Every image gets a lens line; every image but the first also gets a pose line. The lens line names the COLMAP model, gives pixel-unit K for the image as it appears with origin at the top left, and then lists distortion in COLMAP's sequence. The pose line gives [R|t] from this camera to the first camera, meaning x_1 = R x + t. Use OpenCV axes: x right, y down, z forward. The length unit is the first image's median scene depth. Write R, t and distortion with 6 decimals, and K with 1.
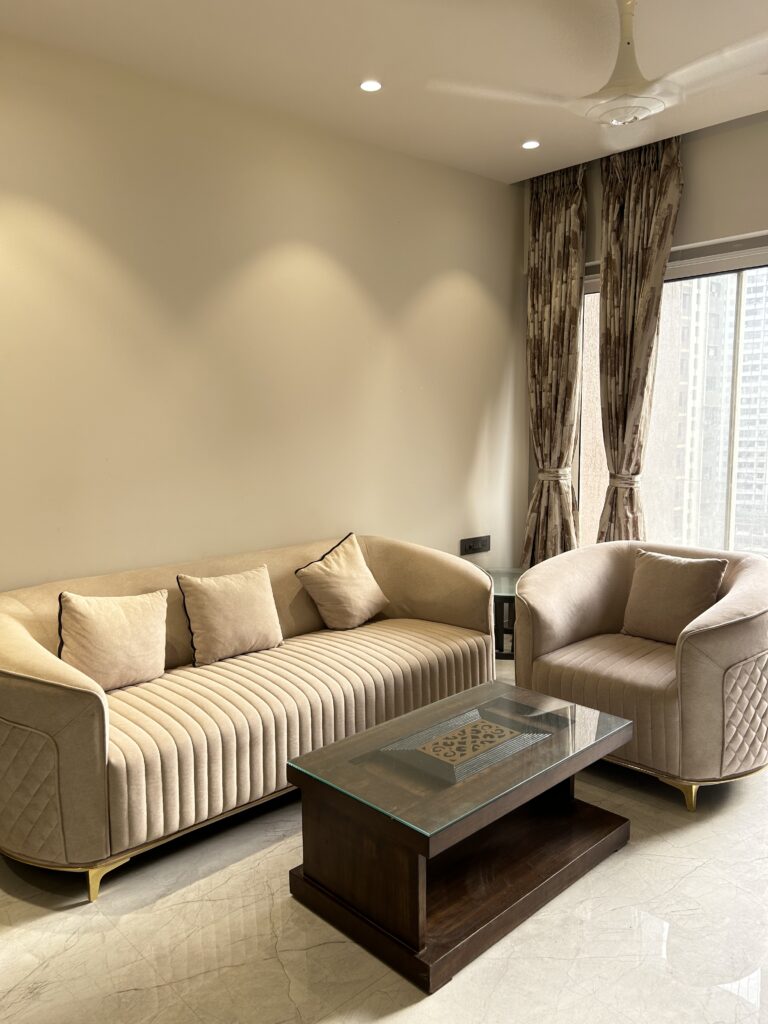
lens RADIAL K [[773.3, 0, 384.0], [0, 773.3, 512.0], [0, 0, 1]] dist [0.069766, -0.081734]
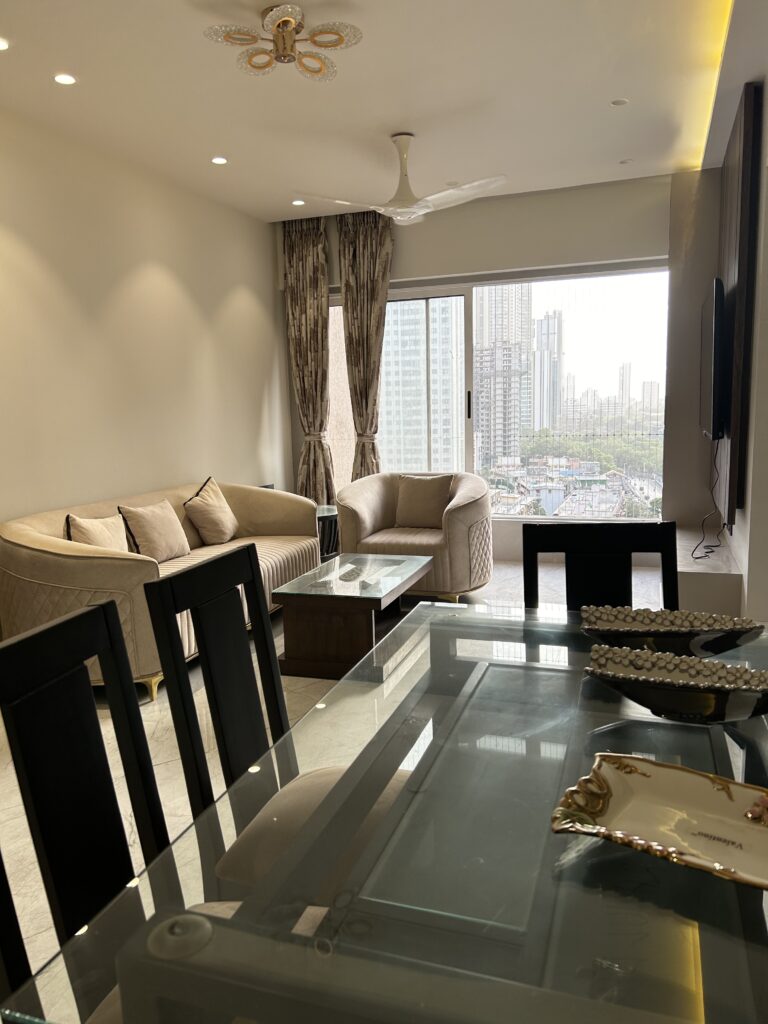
lens RADIAL K [[773.3, 0, 384.0], [0, 773.3, 512.0], [0, 0, 1]] dist [0.069766, -0.081734]
pose [[0.887848, -0.076693, 0.453700, -0.340337], [0.073209, 0.996996, 0.025270, 0.065170], [-0.454276, 0.010779, 0.890796, -0.313218]]
